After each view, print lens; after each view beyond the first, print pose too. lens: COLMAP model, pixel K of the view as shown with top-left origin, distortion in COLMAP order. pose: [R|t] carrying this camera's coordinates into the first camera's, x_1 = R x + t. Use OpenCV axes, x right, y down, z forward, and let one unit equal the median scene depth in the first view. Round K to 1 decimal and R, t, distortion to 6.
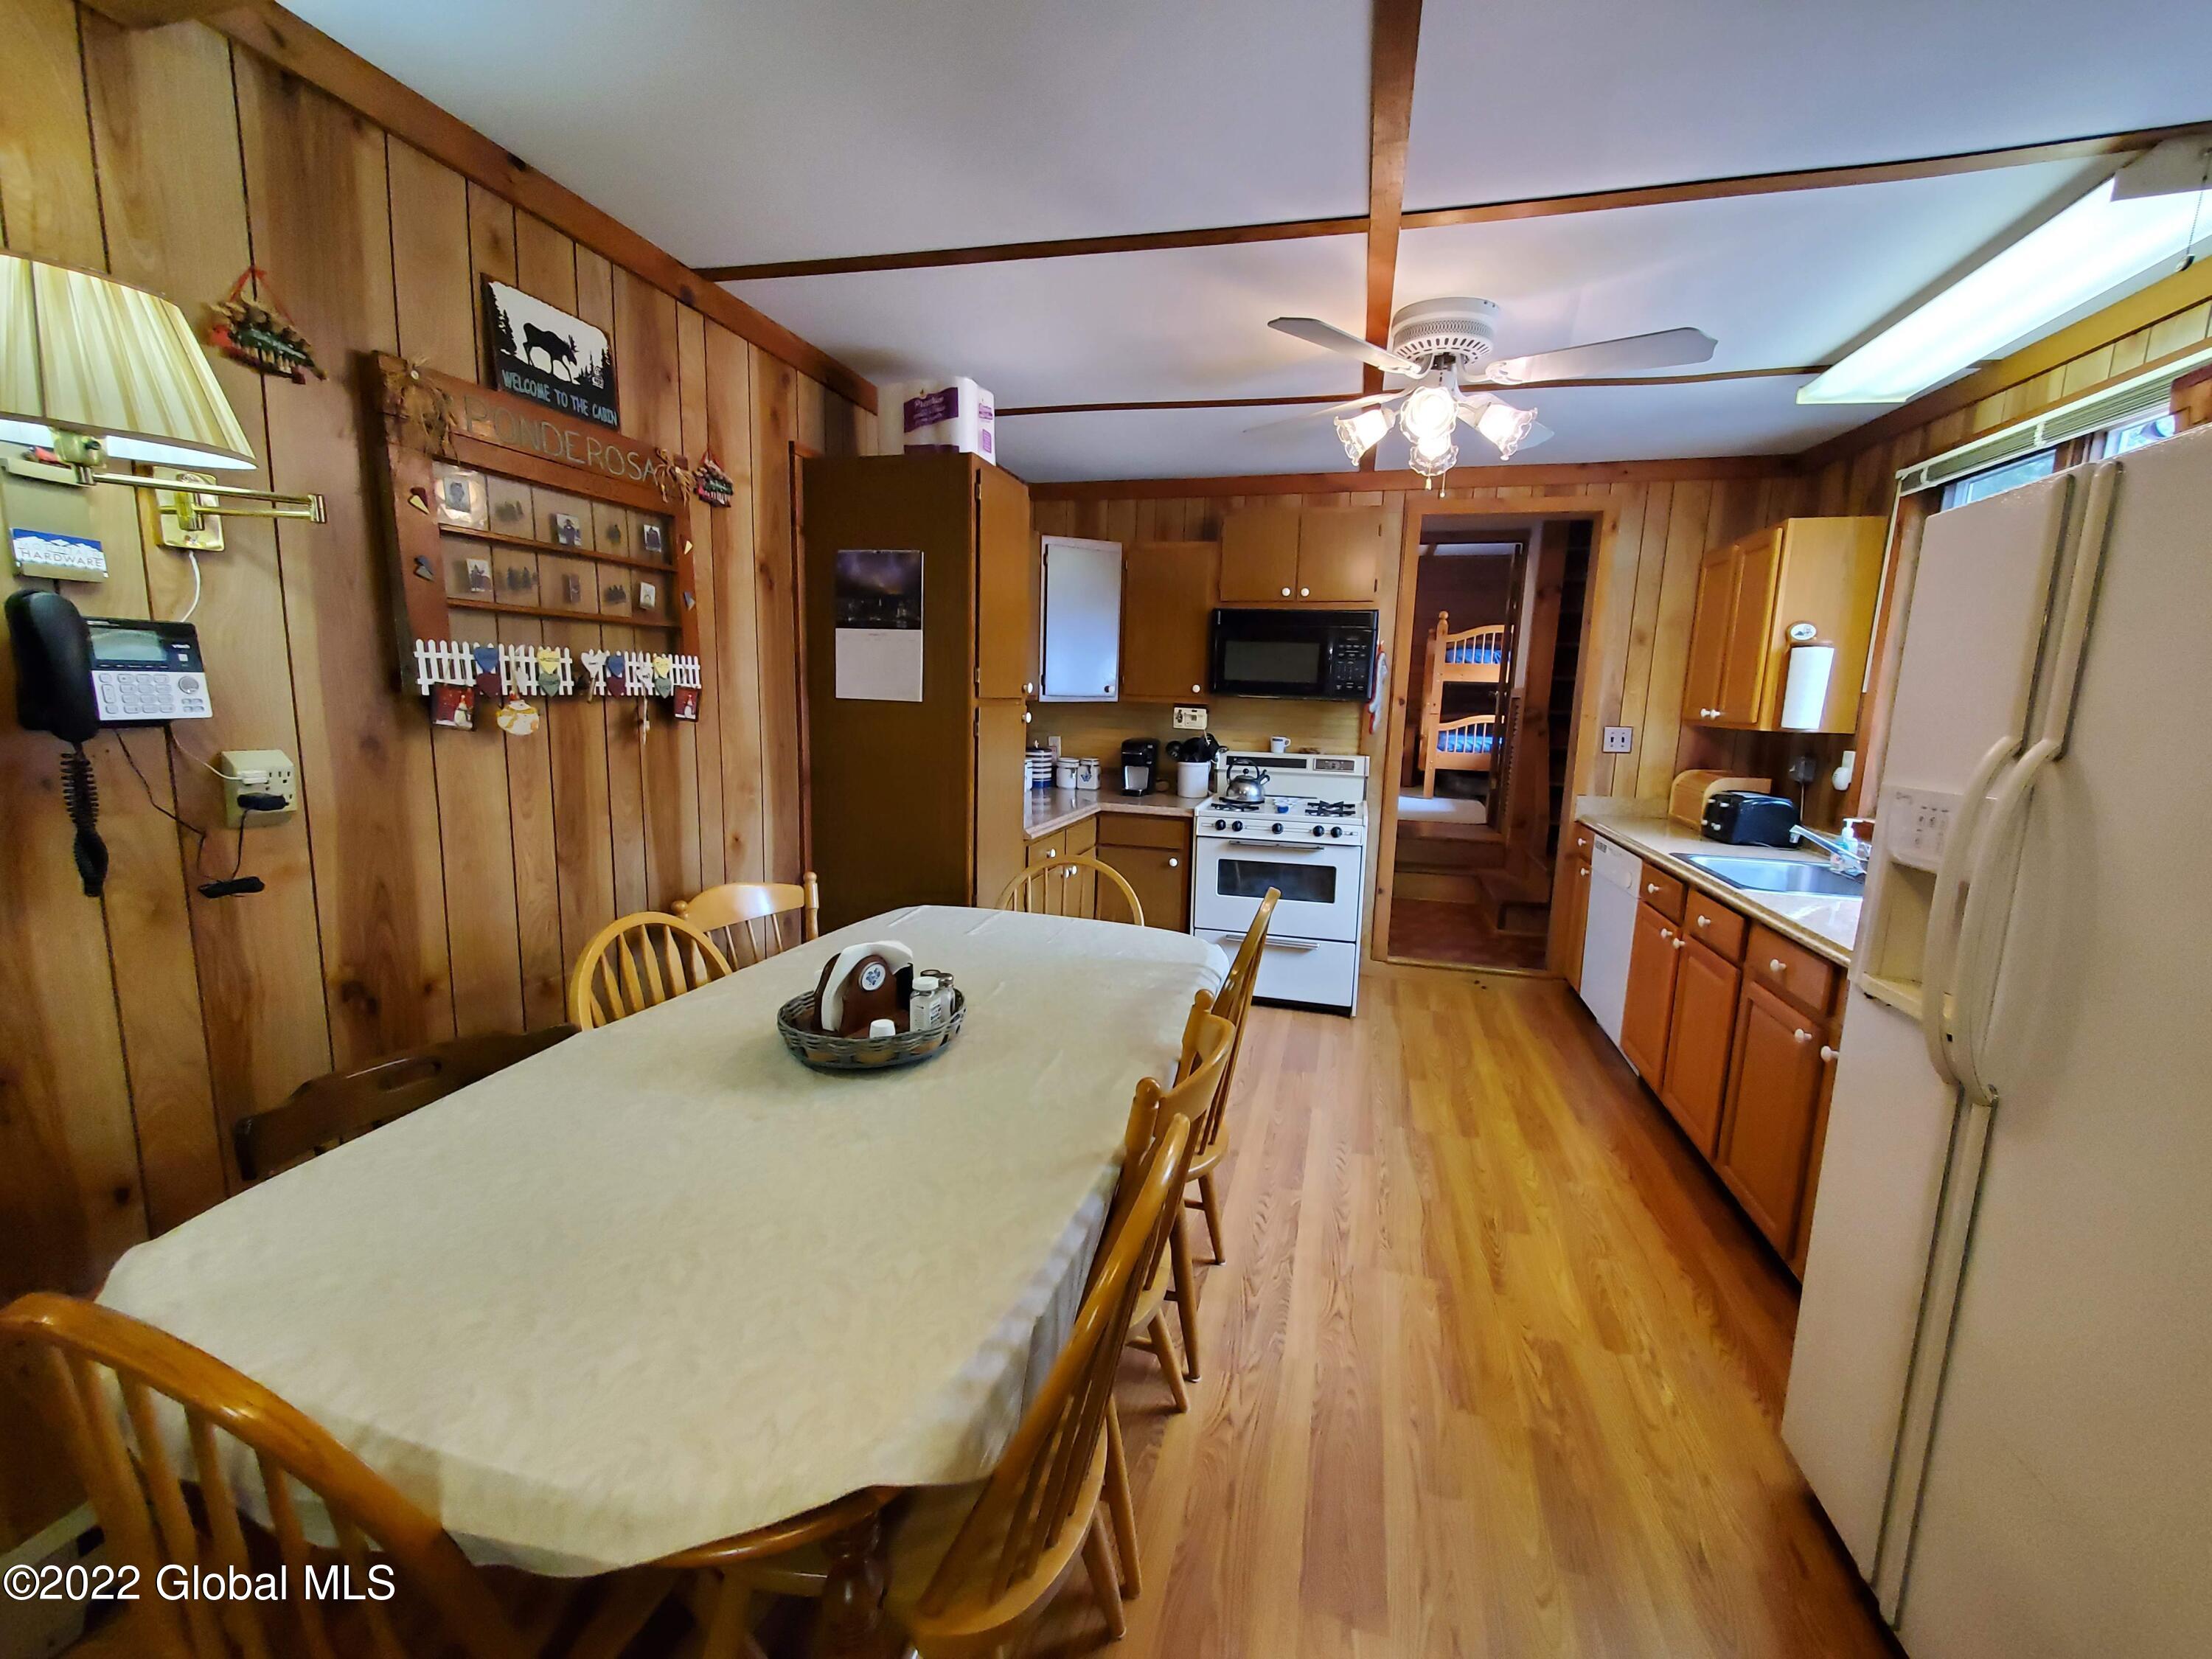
lens RADIAL K [[876.0, 0, 1135.9], [0, 876.0, 824.1], [0, 0, 1]] dist [0.003553, -0.001107]
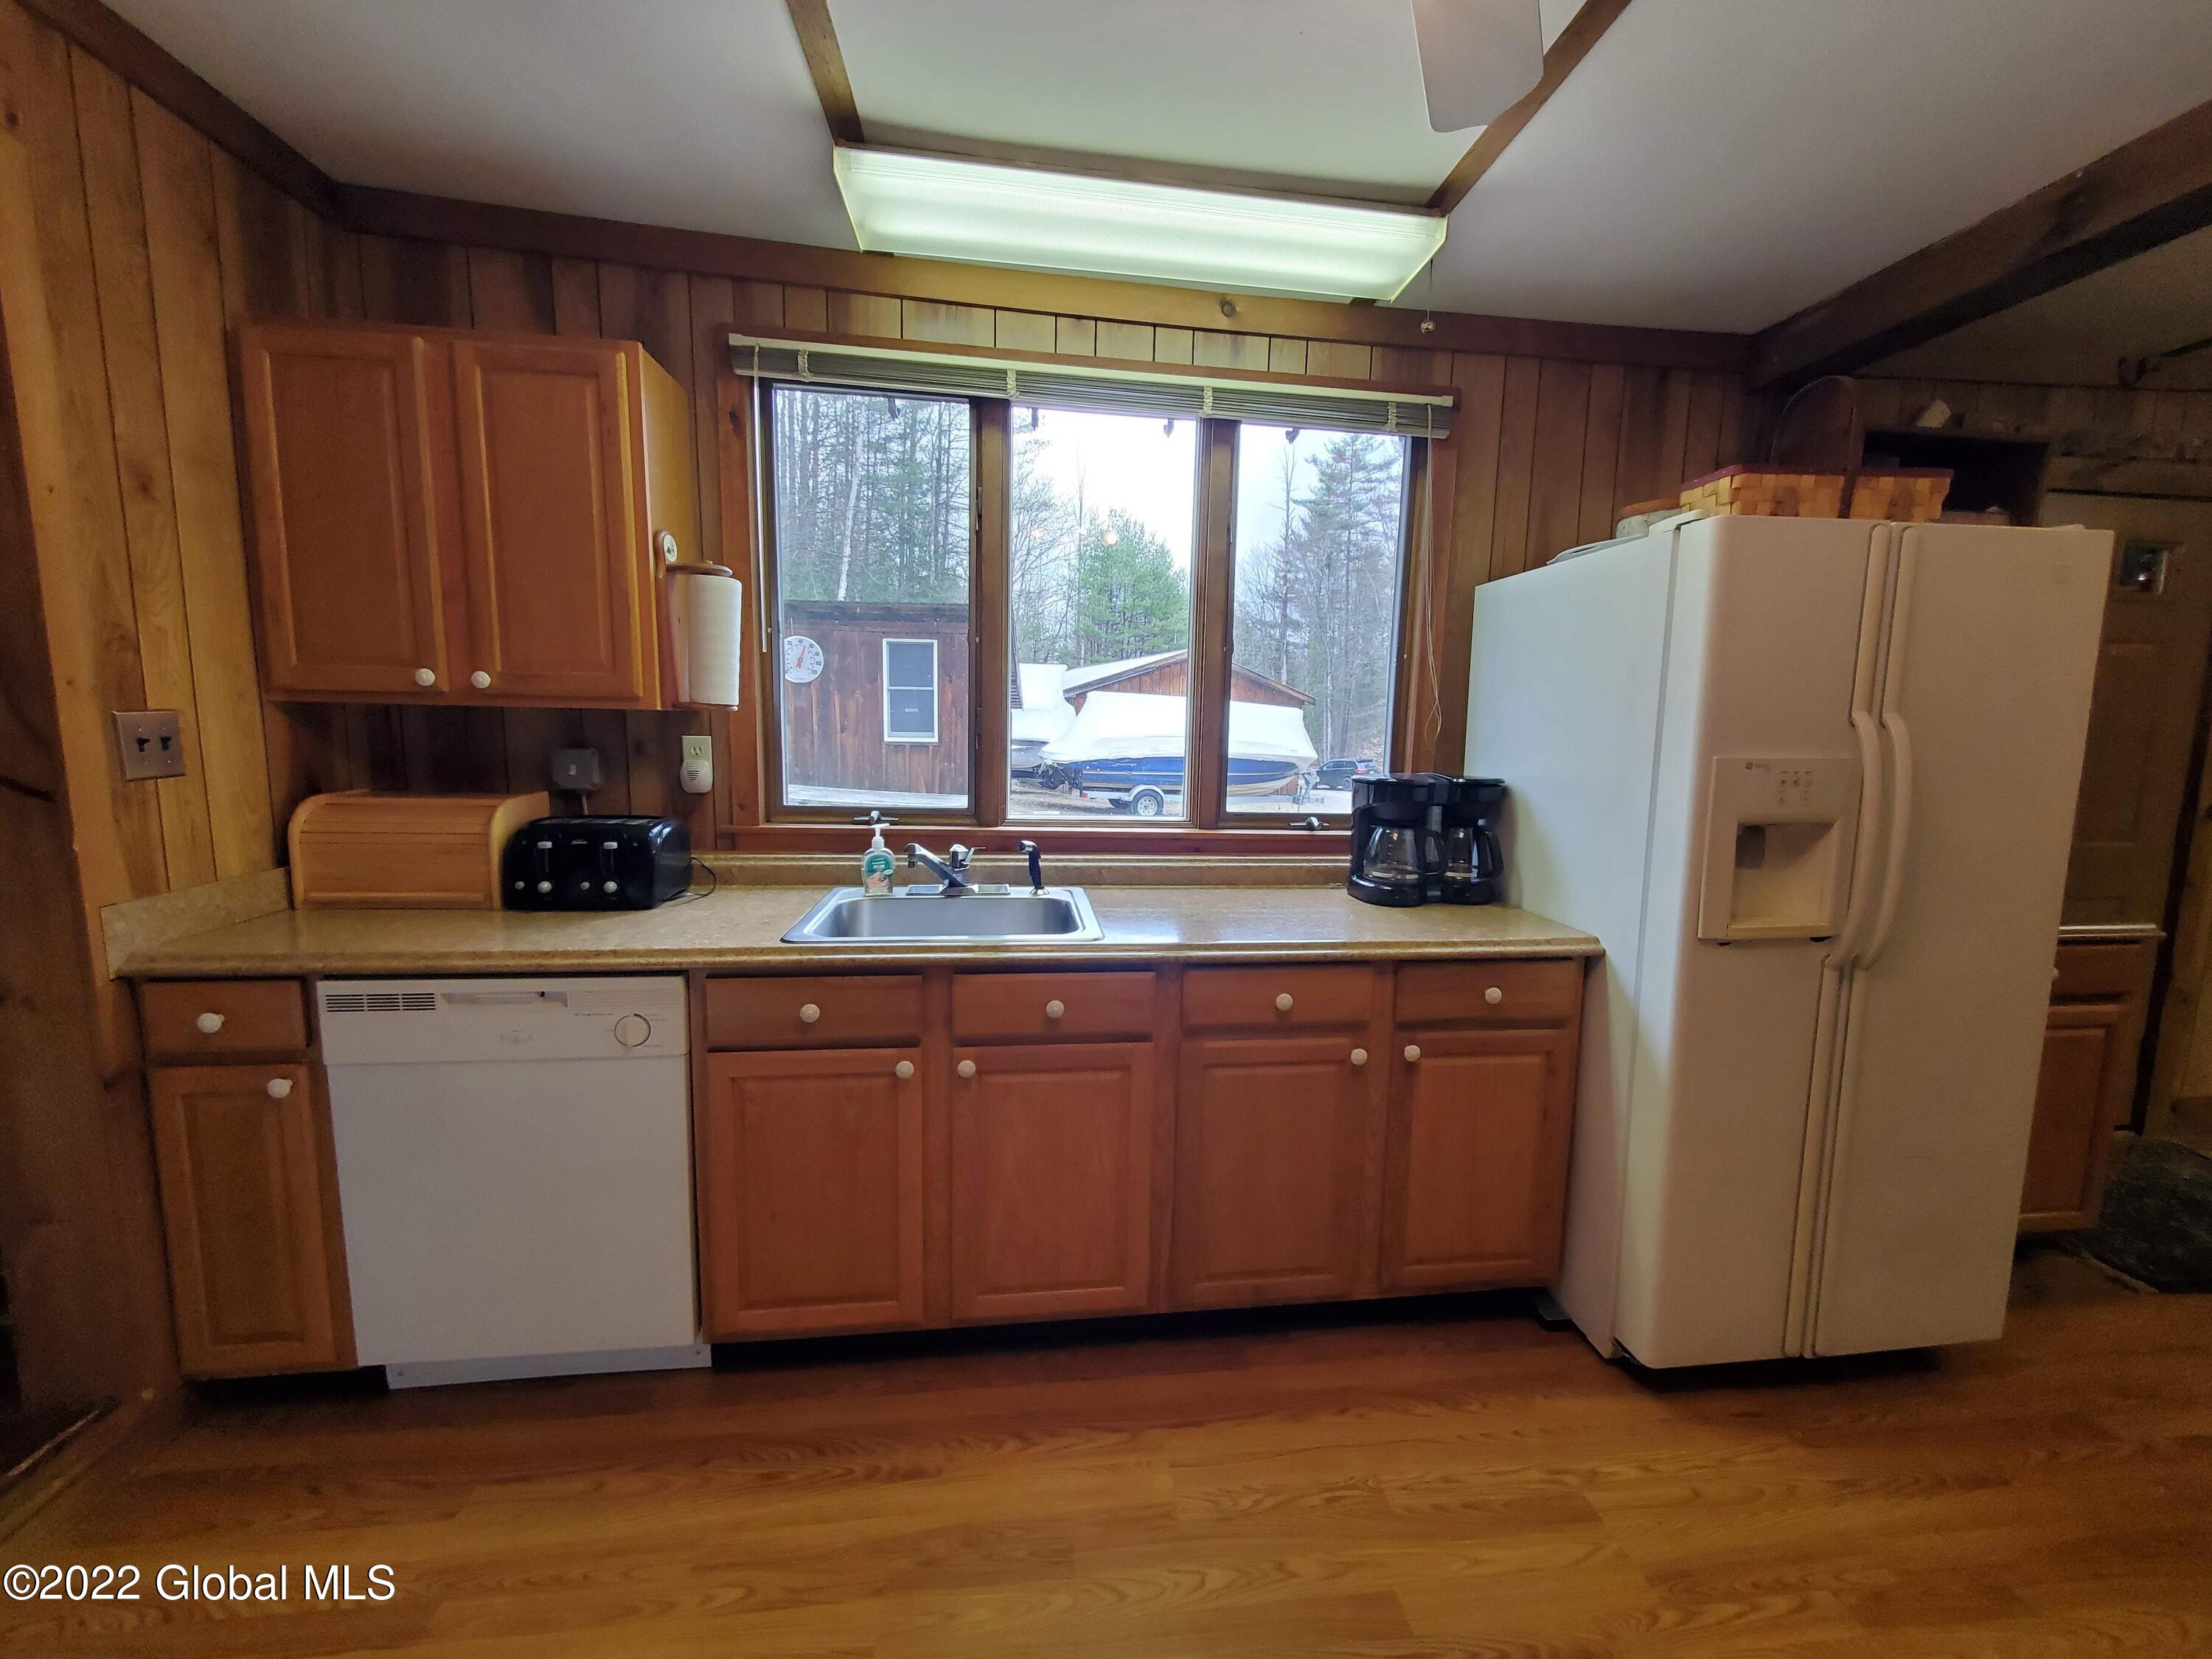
lens RADIAL K [[876.0, 0, 1113.7], [0, 876.0, 823.8], [0, 0, 1]] dist [0.003553, -0.001107]
pose [[-0.358920, -0.155290, 0.920359, 0.038925], [0.107507, 0.972621, 0.206034, -0.103142], [-0.927156, 0.172895, -0.332399, 0.794674]]
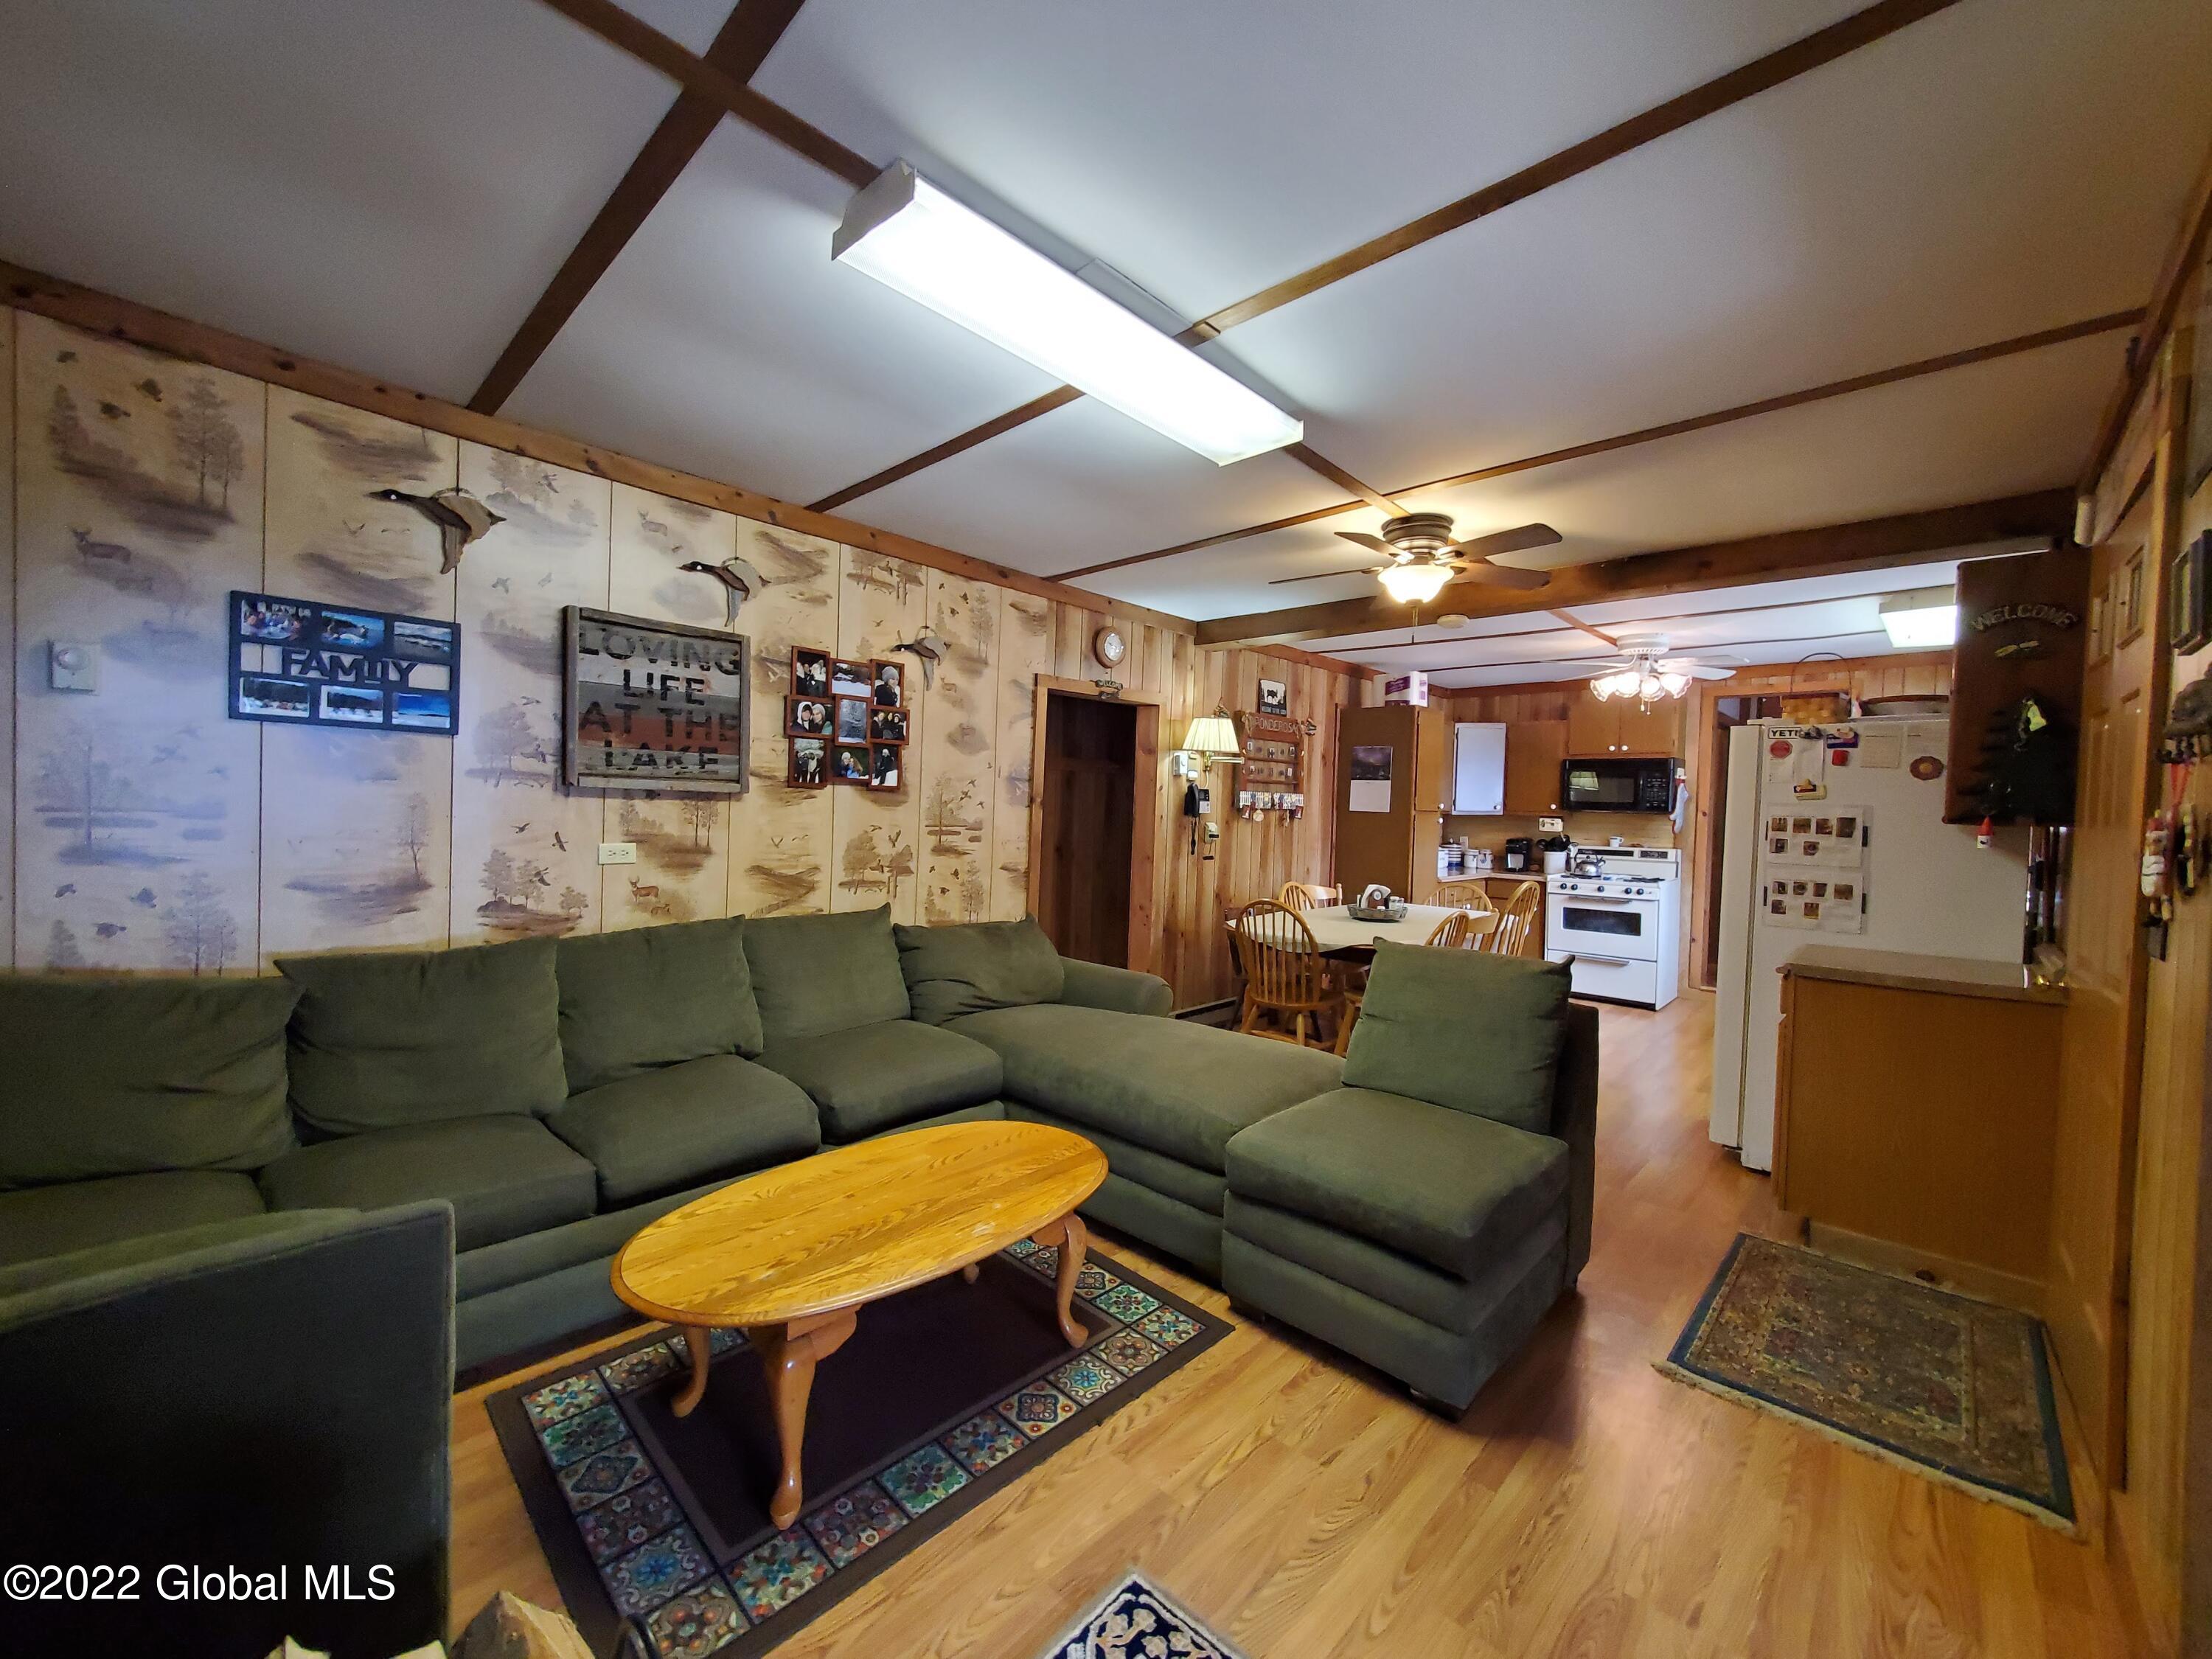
lens RADIAL K [[876.0, 0, 1119.4], [0, 876.0, 825.0], [0, 0, 1]] dist [0.003553, -0.001107]
pose [[0.875696, 0.003048, -0.482854, 0.165389], [-0.070344, 0.990117, -0.121324, 0.151653], [0.477712, 0.140209, 0.867256, -0.900169]]
